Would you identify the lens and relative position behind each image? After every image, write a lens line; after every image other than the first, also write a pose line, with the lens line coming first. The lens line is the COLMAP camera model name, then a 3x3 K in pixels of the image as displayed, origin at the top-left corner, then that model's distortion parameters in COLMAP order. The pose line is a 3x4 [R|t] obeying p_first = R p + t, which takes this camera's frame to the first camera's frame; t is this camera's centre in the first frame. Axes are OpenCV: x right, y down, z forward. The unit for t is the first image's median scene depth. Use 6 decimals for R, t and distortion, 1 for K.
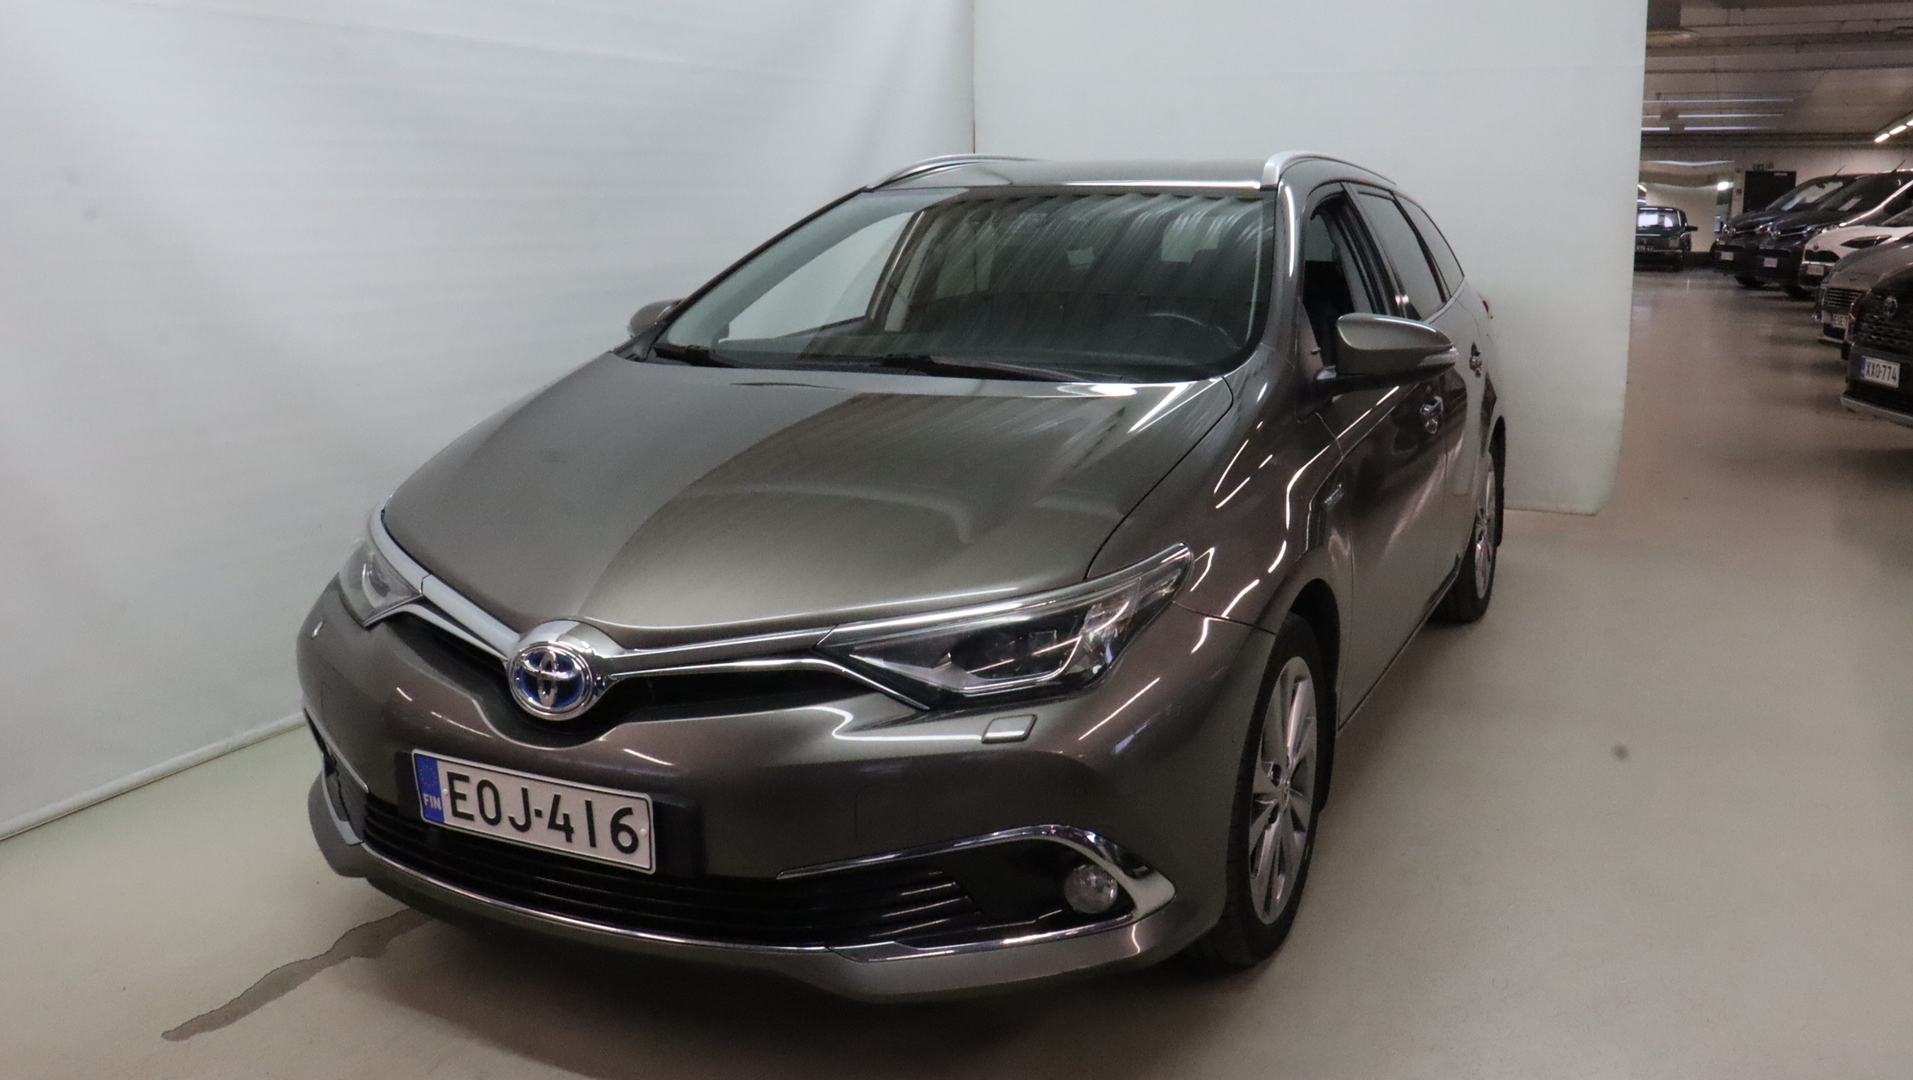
lens RADIAL K [[1596.7, 0, 956.2], [0, 1596.7, 427.6], [0, 0, 1]] dist [-0.151996, 0.140788]
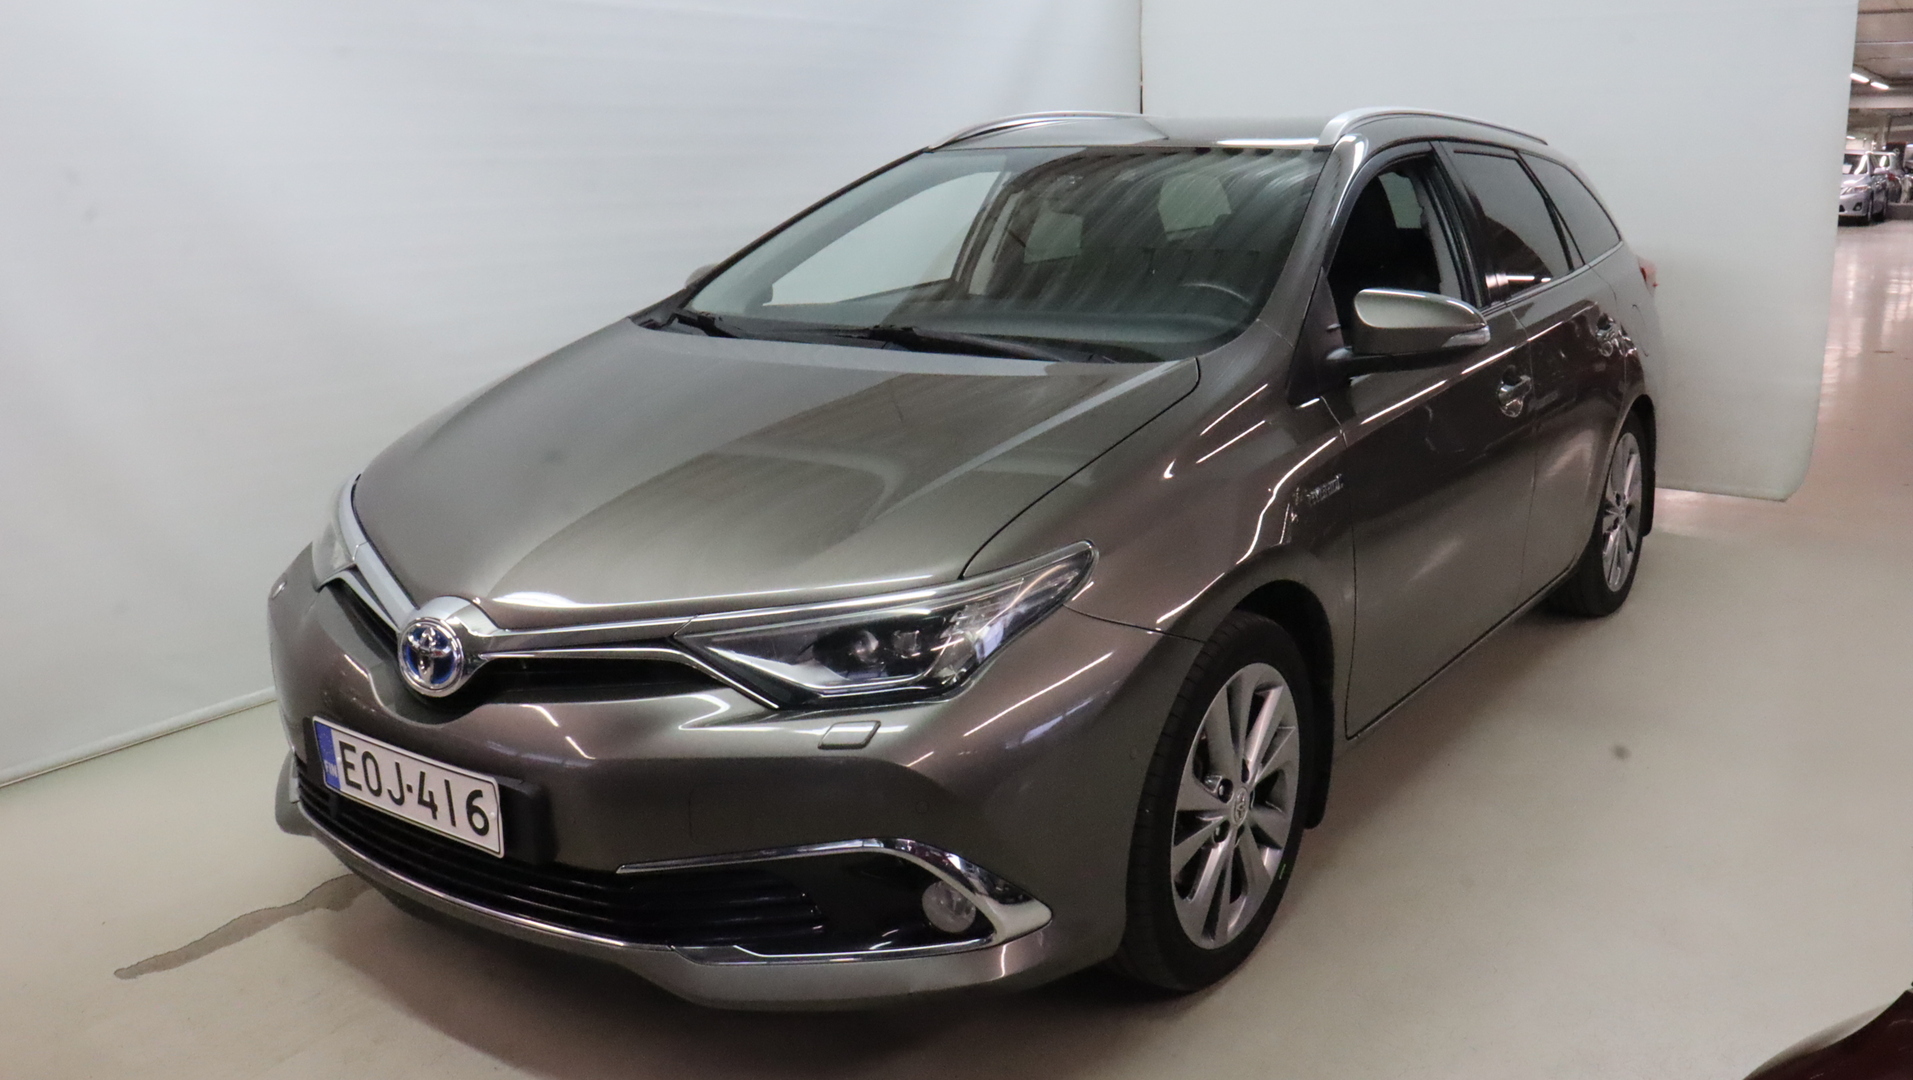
lens RADIAL K [[1596.7, 0, 956.2], [0, 1596.7, 427.6], [0, 0, 1]] dist [-0.151996, 0.140788]
pose [[0.985770, 0.024256, -0.166343, 0.221254], [-0.019012, 0.999273, 0.033042, -0.022613], [0.167024, -0.029409, 0.985514, 0.074734]]
